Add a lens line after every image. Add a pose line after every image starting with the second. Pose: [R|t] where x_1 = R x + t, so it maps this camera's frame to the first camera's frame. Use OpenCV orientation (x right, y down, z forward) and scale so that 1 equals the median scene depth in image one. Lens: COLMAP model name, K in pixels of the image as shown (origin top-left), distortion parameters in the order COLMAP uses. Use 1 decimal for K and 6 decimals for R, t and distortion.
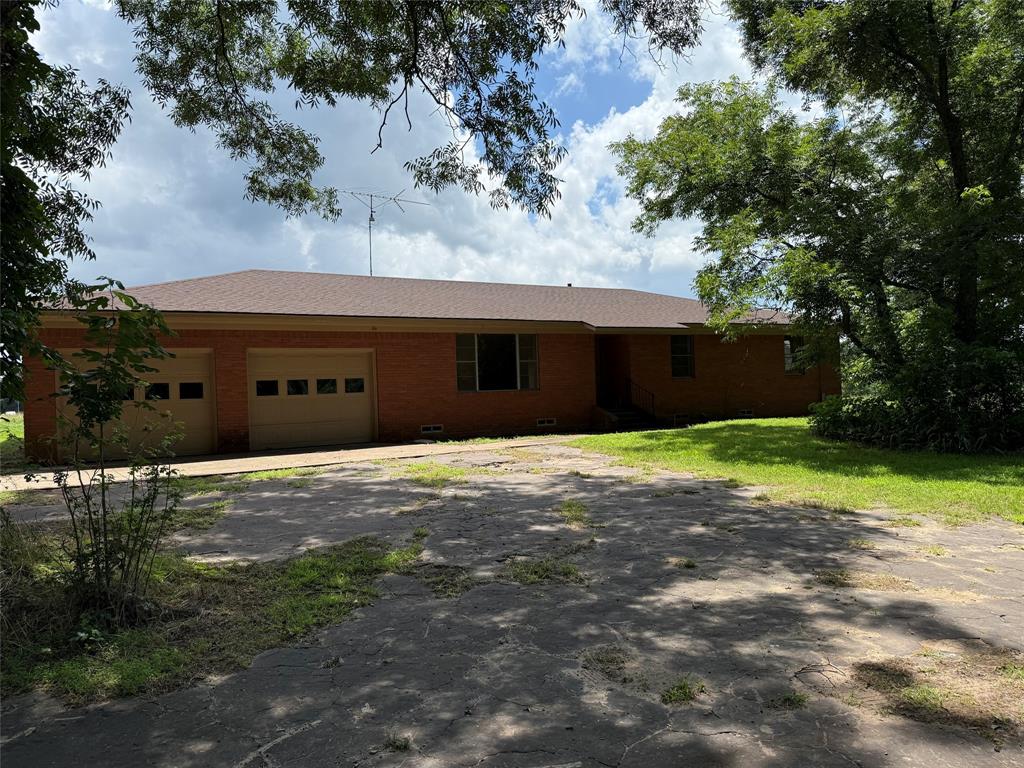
lens RADIAL K [[715.7, 0, 512.0], [0, 715.7, 384.0], [0, 0, 1]] dist [-0.000225, -0.000064]
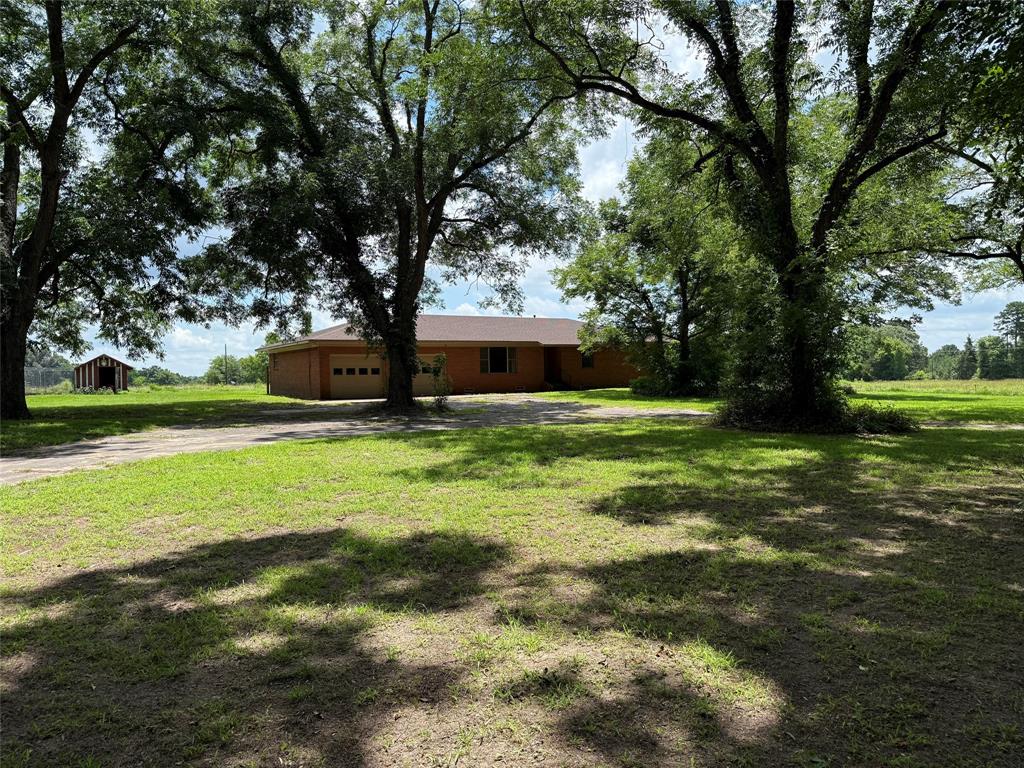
lens RADIAL K [[715.7, 0, 512.0], [0, 715.7, 384.0], [0, 0, 1]] dist [-0.000225, -0.000064]
pose [[0.999518, 0.008184, 0.029956, -0.045492], [-0.008708, 0.999811, 0.017405, 0.004573], [-0.029808, -0.017658, 0.999400, -1.222961]]
